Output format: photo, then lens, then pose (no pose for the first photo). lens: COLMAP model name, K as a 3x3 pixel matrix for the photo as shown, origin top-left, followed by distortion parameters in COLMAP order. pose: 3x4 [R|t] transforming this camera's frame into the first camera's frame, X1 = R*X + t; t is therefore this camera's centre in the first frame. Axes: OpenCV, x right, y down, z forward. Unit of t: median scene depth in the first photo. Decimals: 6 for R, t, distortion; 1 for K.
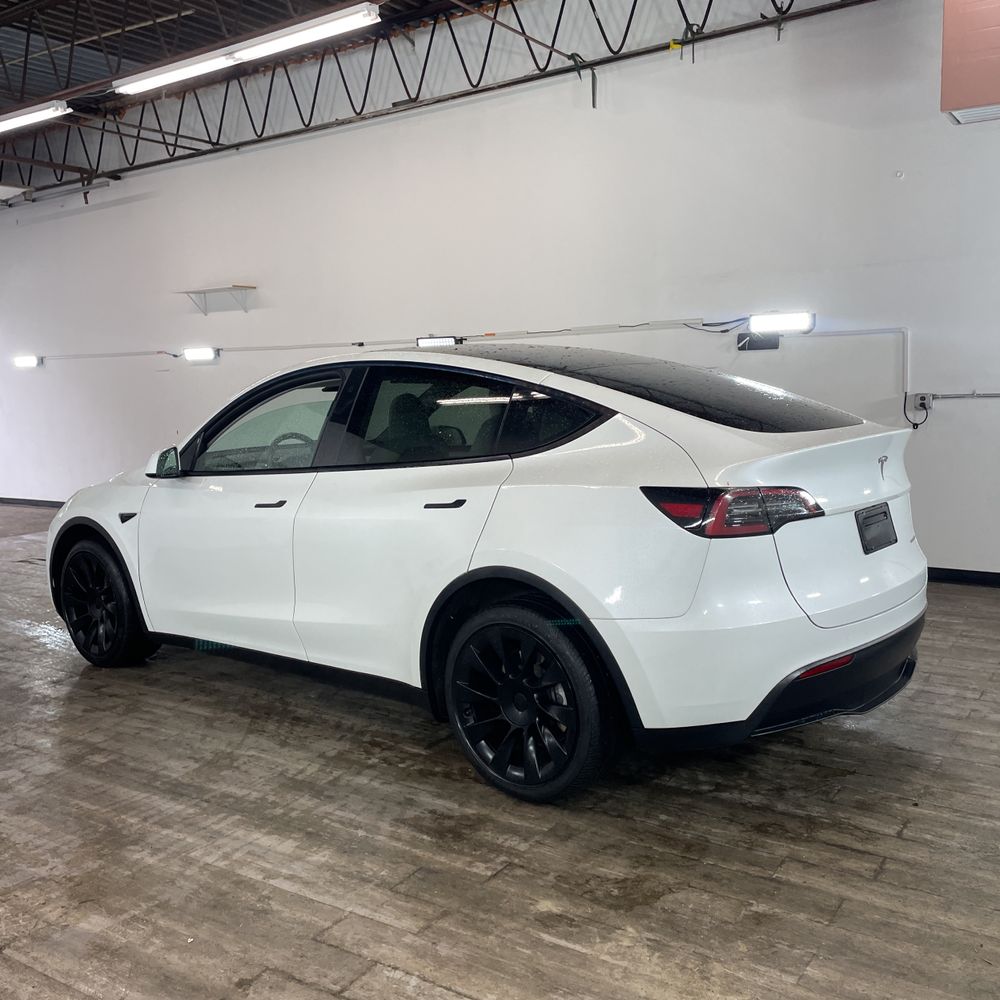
lens RADIAL K [[1010.6, 0, 504.6], [0, 1010.6, 499.8], [0, 0, 1]] dist [0.098167, -0.131521]
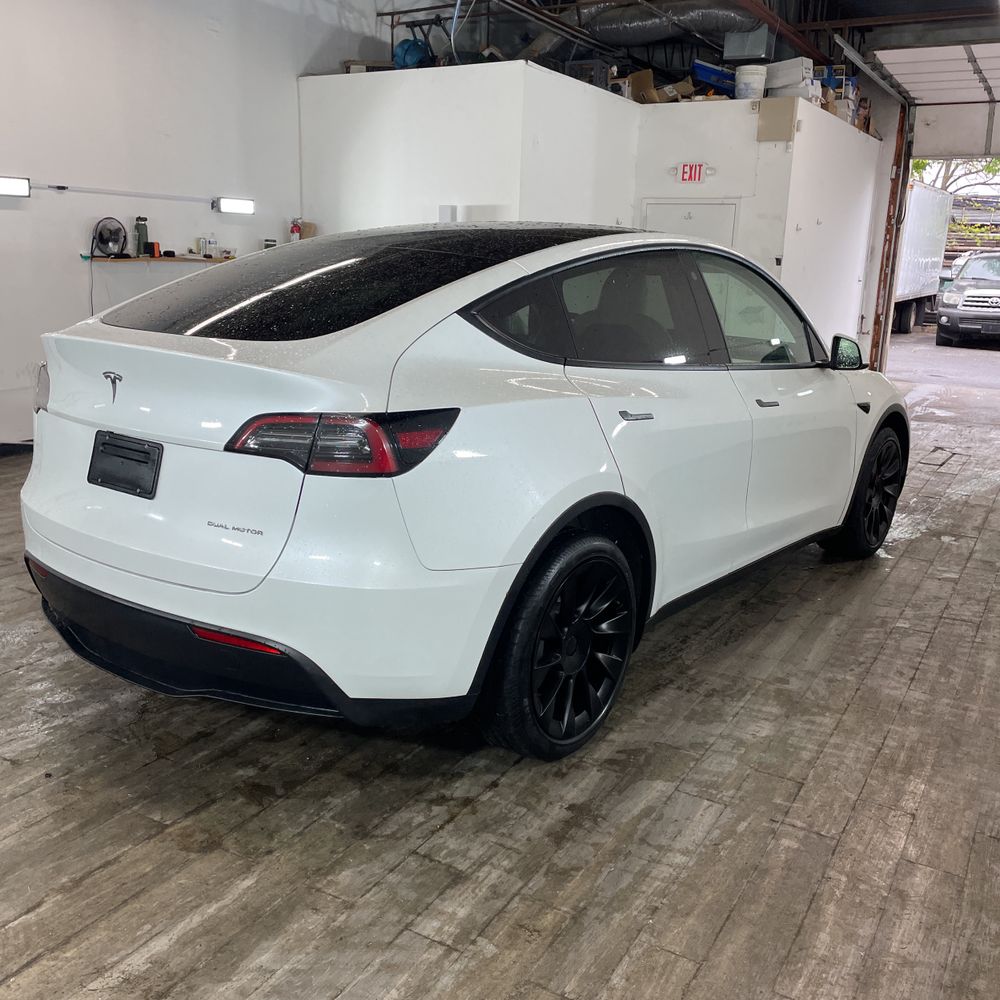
lens RADIAL K [[1021.3, 0, 508.7], [0, 1021.3, 502.2], [0, 0, 1]] dist [0.096397, -0.129194]
pose [[0.045018, 0.268767, -0.962153, 0.988237], [-0.156270, 0.953167, 0.258945, -0.168538], [0.986688, 0.138699, 0.084910, 1.060563]]
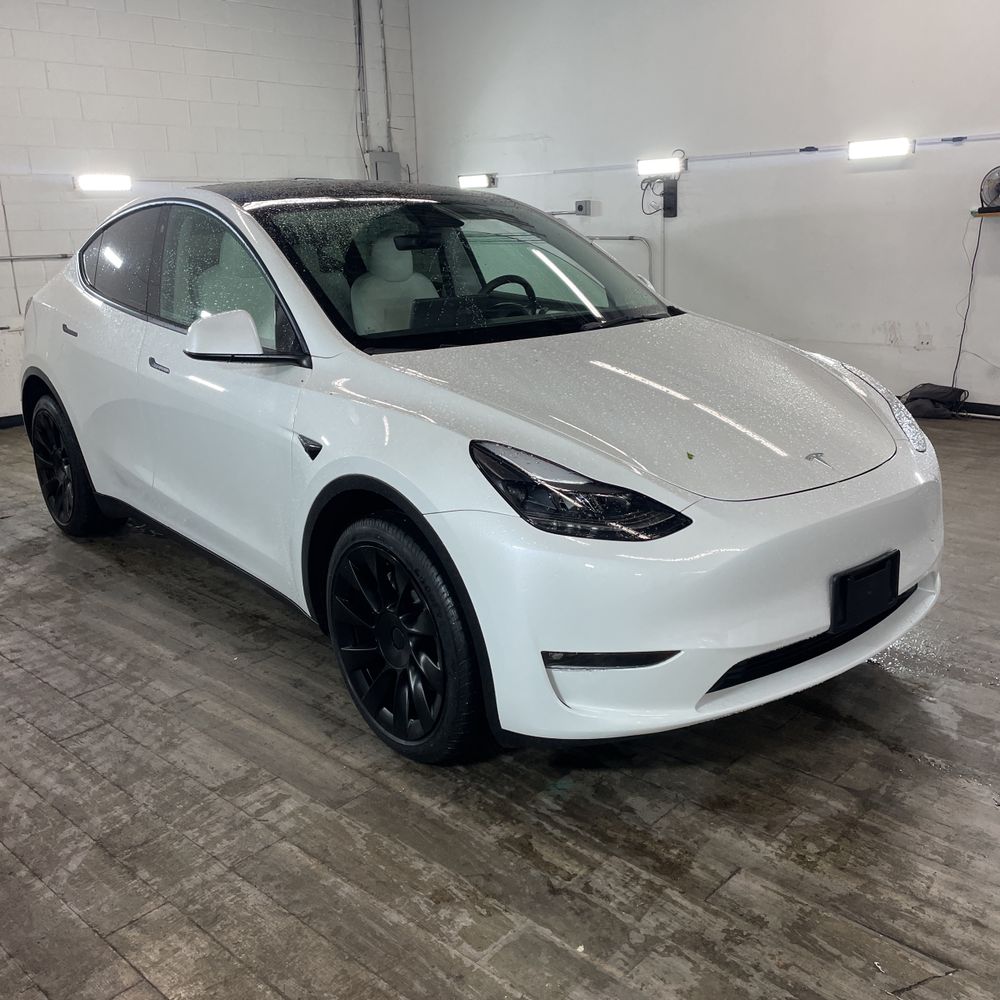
lens RADIAL K [[1010.6, 0, 504.6], [0, 1010.6, 499.8], [0, 0, 1]] dist [0.098167, -0.131521]
pose [[-0.977789, 0.010207, 0.209342, -0.455845], [0.089652, 0.923194, 0.373732, -0.246322], [-0.189449, 0.384199, -0.903604, 2.182869]]
